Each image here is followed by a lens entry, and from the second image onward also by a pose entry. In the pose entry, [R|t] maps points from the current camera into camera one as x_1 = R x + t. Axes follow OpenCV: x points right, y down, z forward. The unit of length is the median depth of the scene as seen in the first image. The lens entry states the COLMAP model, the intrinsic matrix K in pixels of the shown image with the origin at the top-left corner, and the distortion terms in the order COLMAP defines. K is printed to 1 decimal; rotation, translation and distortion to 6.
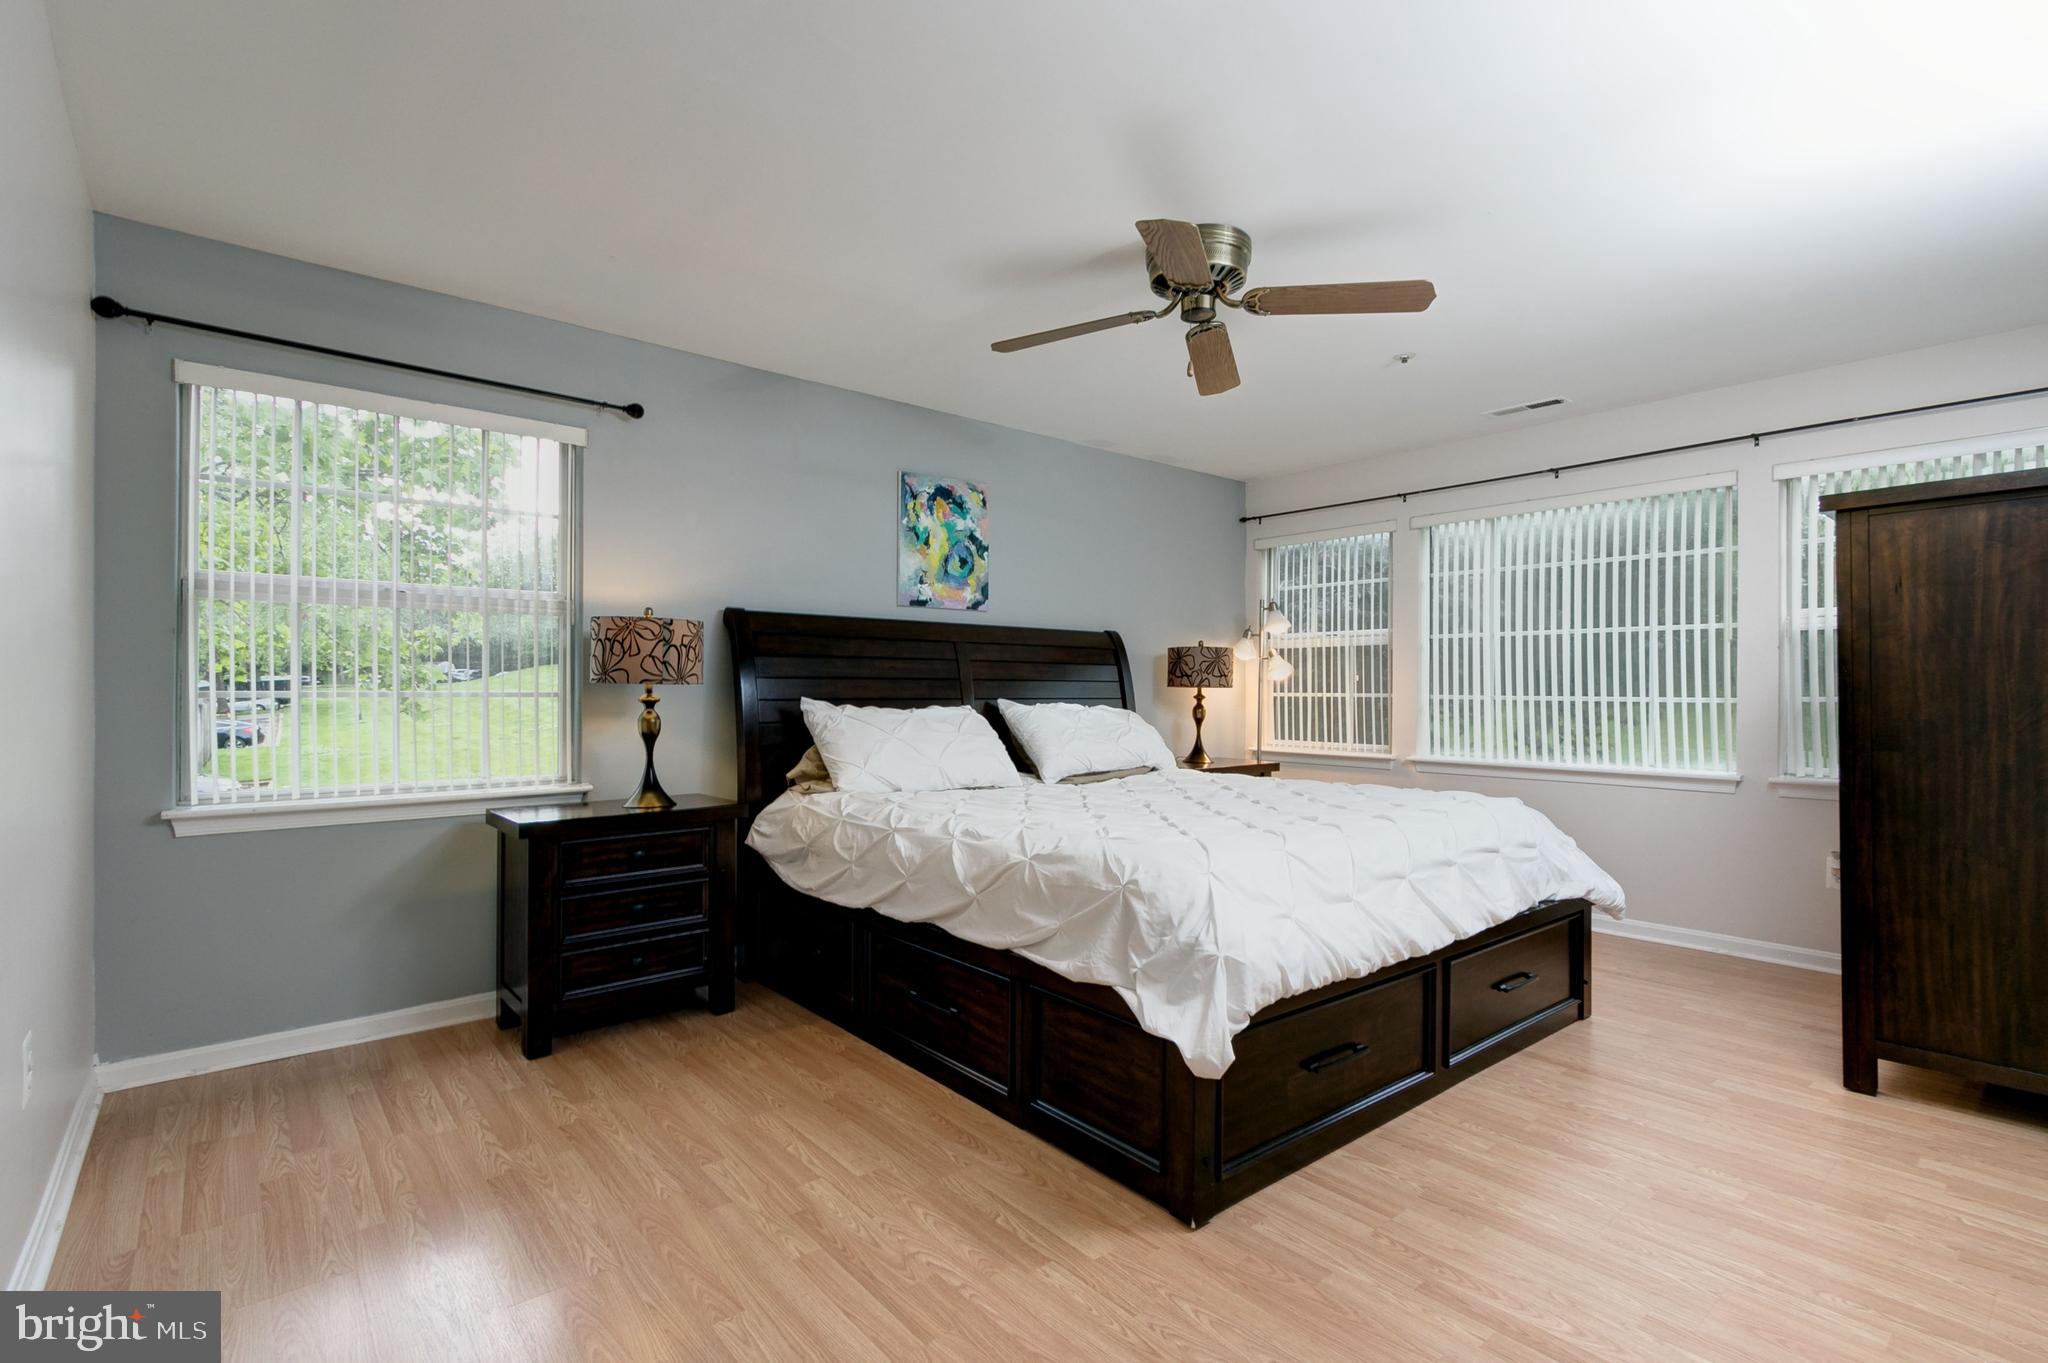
lens RADIAL K [[962.3, 0, 1017.4], [0, 962.3, 687.5], [0, 0, 1]] dist [0.003461, -0.001962]
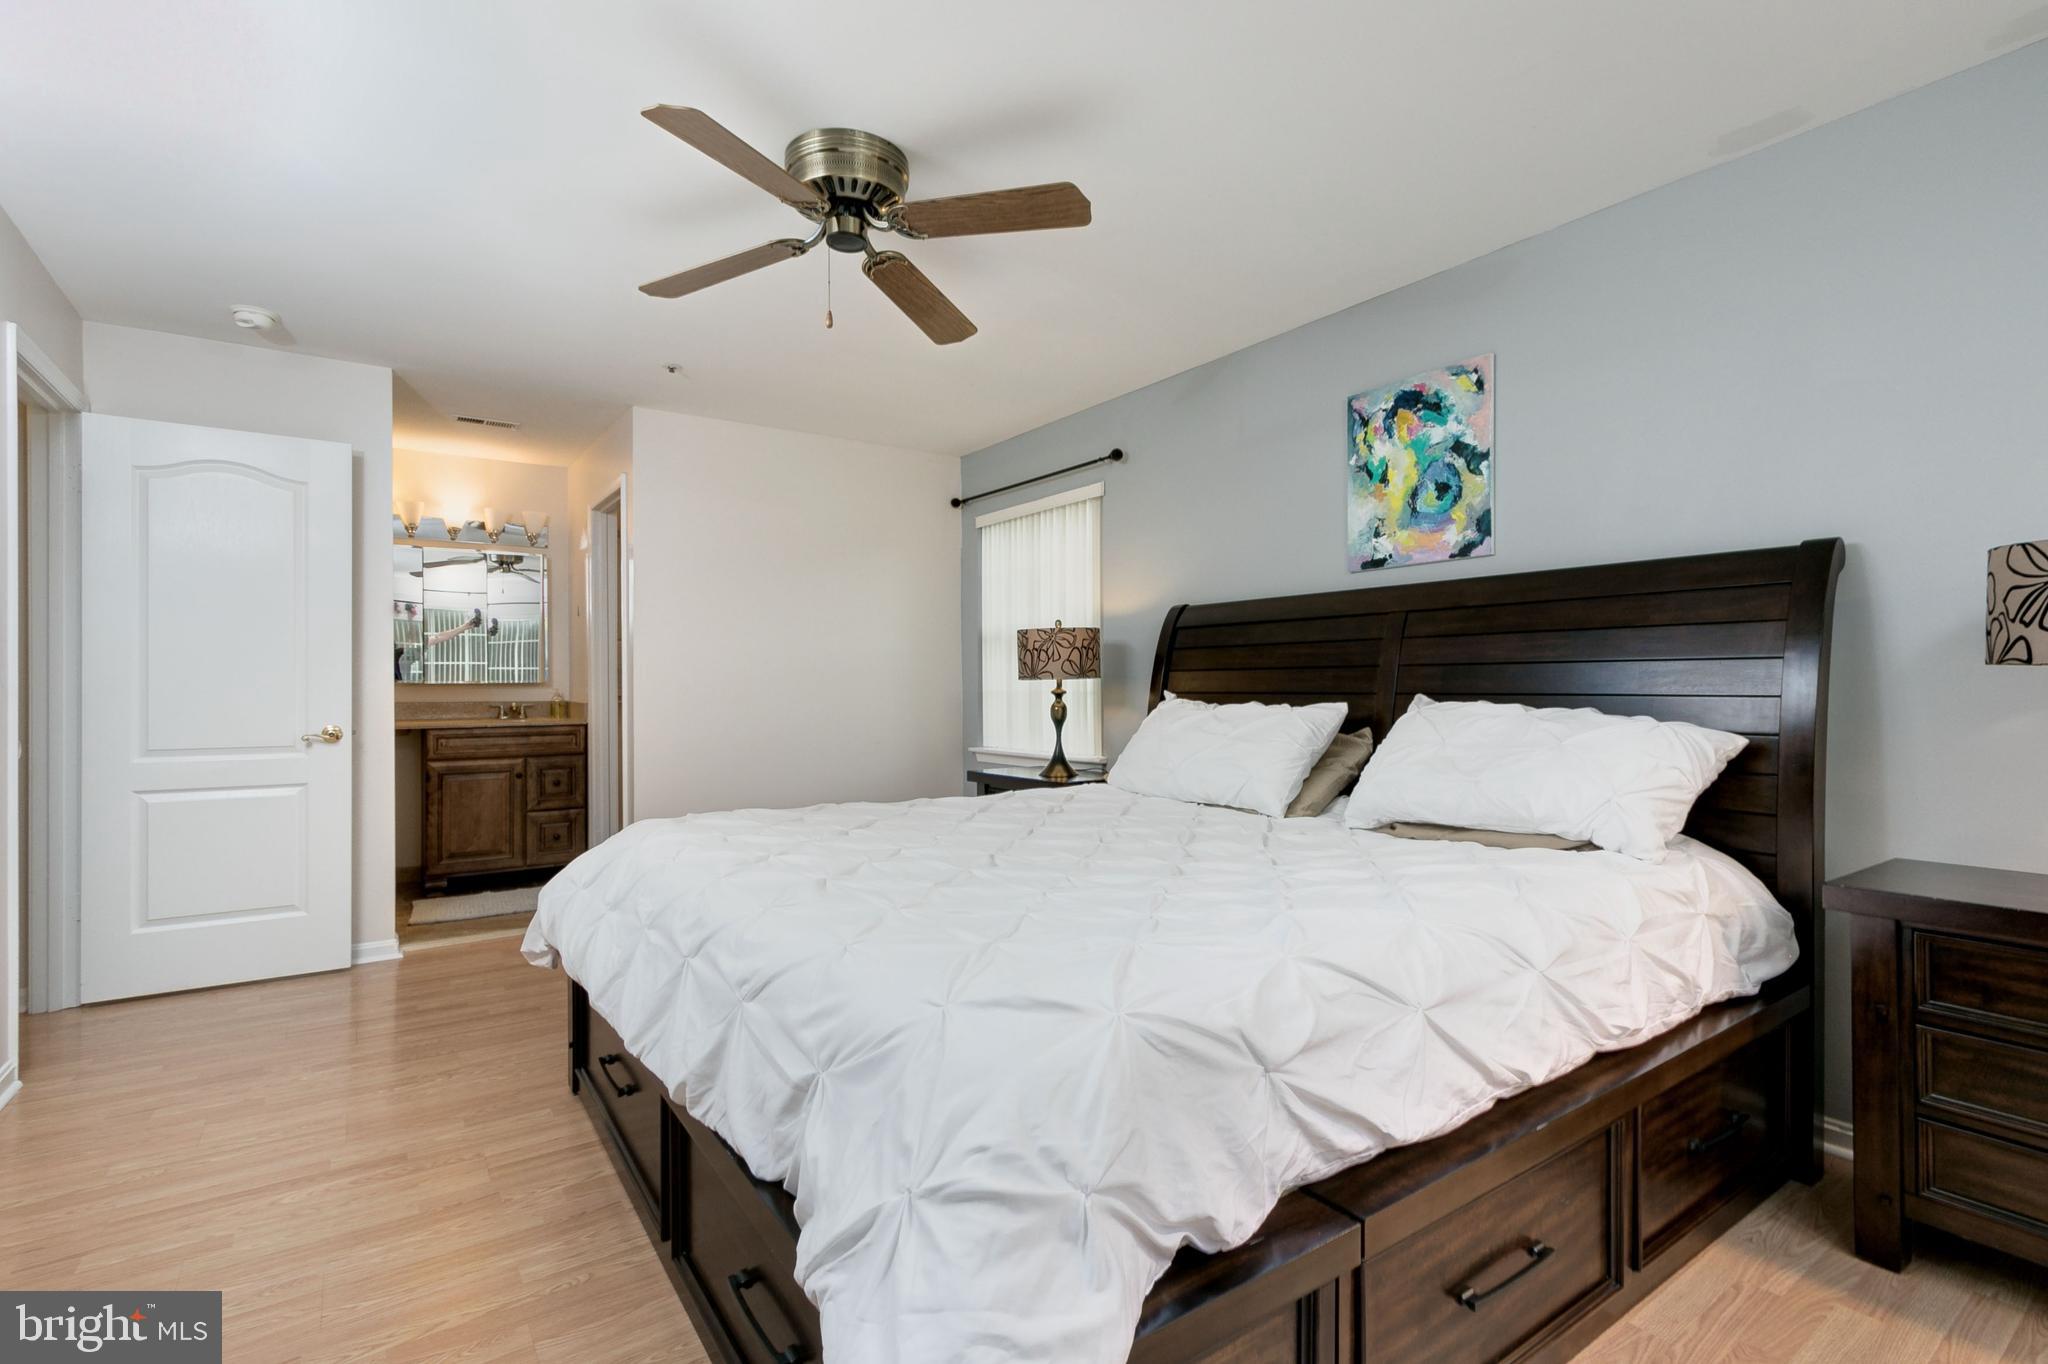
lens RADIAL K [[962.3, 0, 1030.9], [0, 962.3, 690.1], [0, 0, 1]] dist [0.003461, -0.001962]
pose [[-0.098286, 0.003535, -0.995152, 0.656072], [0.009082, 0.999955, 0.002655, 0.005053], [0.995117, -0.008777, -0.098314, 0.801367]]
